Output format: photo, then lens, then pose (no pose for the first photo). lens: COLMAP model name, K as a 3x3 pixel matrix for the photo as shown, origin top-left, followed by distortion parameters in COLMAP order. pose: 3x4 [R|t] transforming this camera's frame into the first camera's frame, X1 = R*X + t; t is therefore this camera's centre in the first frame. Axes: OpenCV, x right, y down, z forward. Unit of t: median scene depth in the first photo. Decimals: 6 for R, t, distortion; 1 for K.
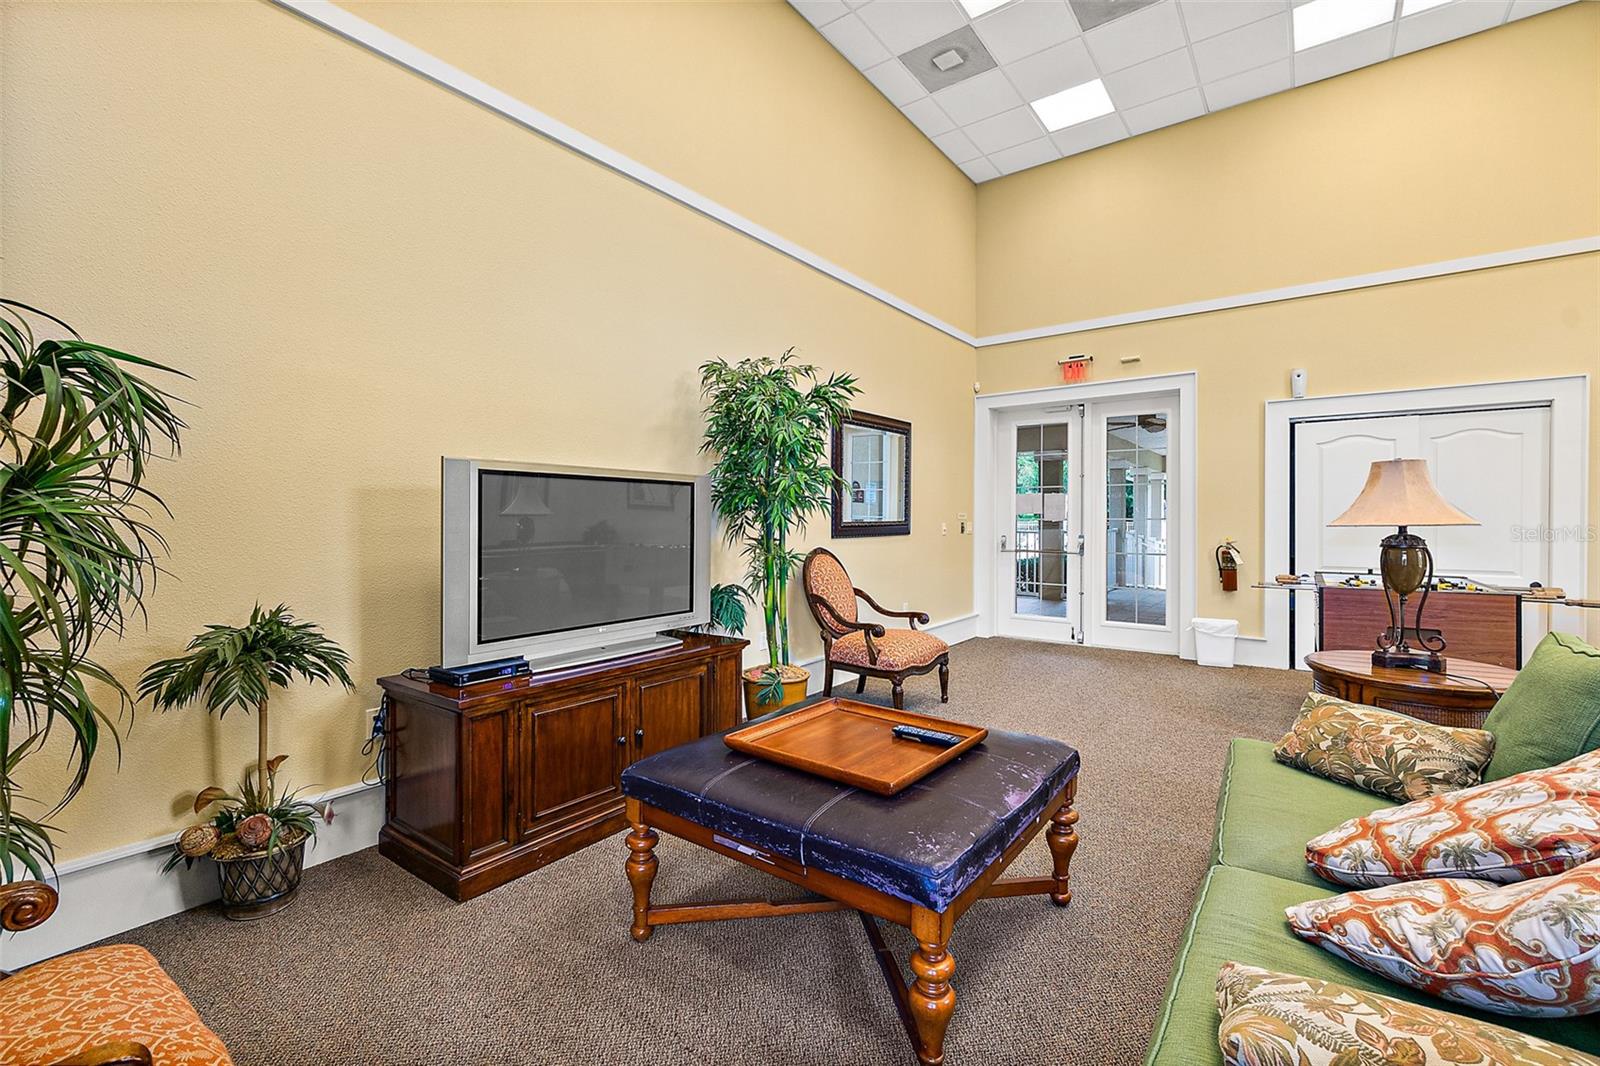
lens RADIAL K [[711.3, 0, 800.0], [0, 711.3, 533.0], [0, 0, 1]] dist [-0.032822, -0.000589]
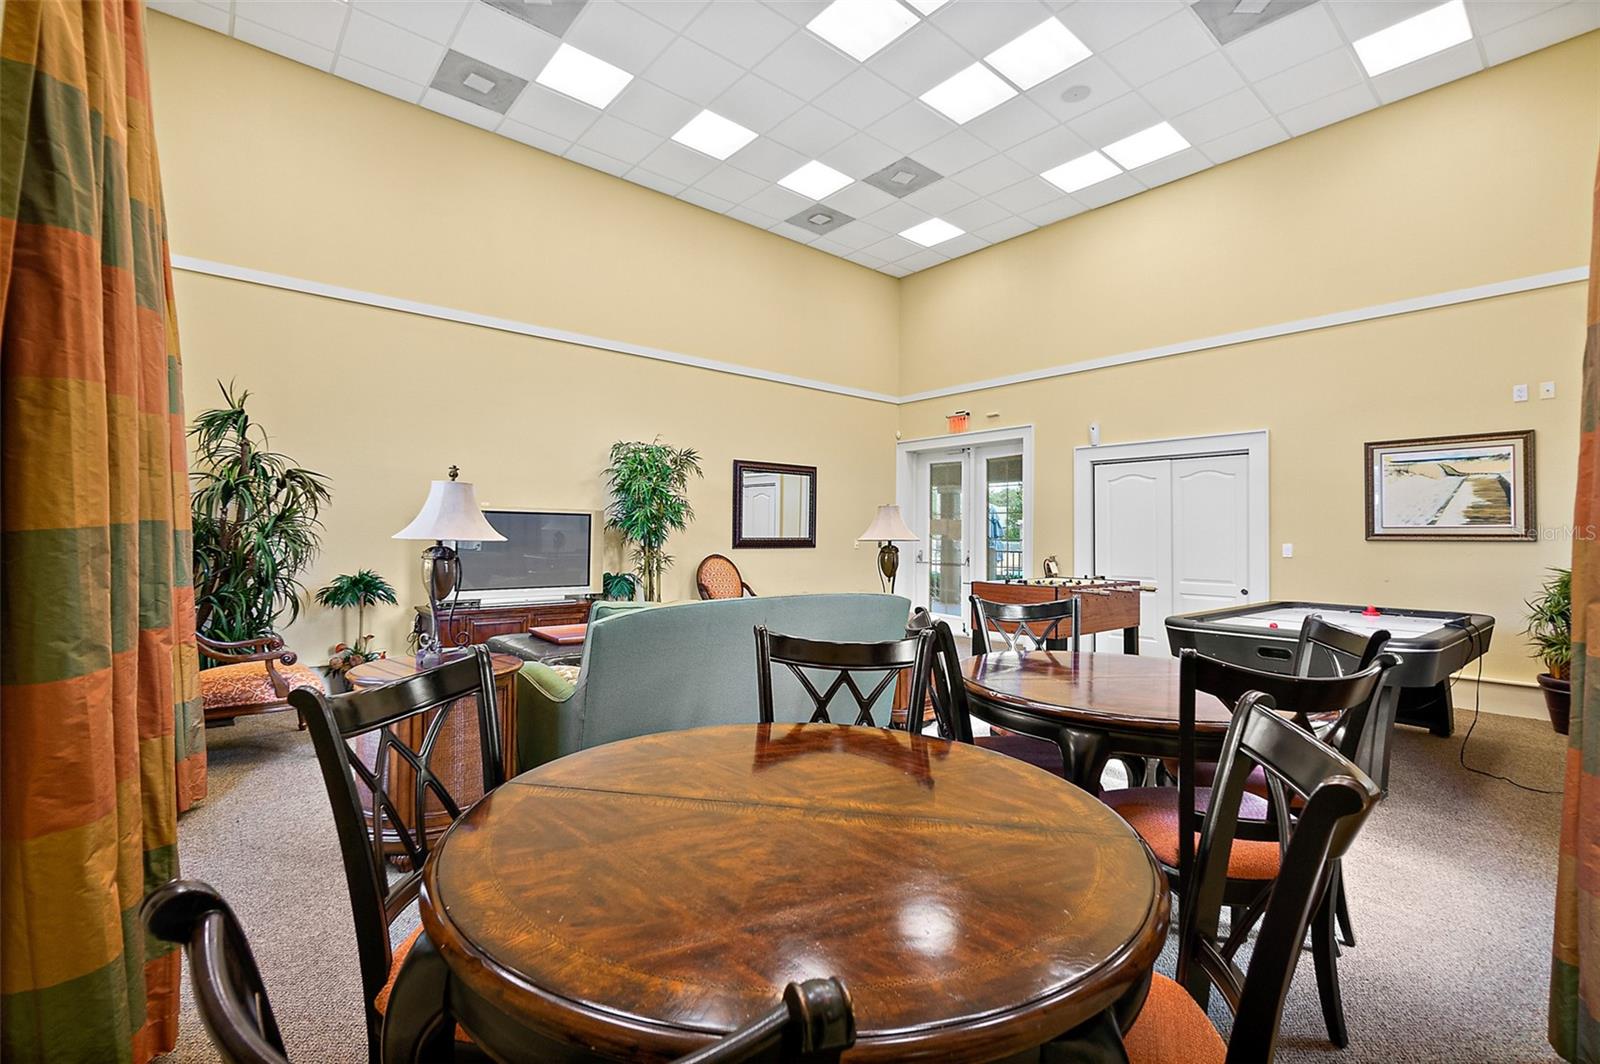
lens RADIAL K [[710.6, 0, 800.0], [0, 710.6, 532.0], [0, 0, 1]] dist [-0.068053, 0.000194]
pose [[0.976732, 0.008980, -0.214276, 0.473097], [-0.014491, 0.999603, -0.024163, 0.005792], [0.213974, 0.026706, 0.976474, -0.392025]]
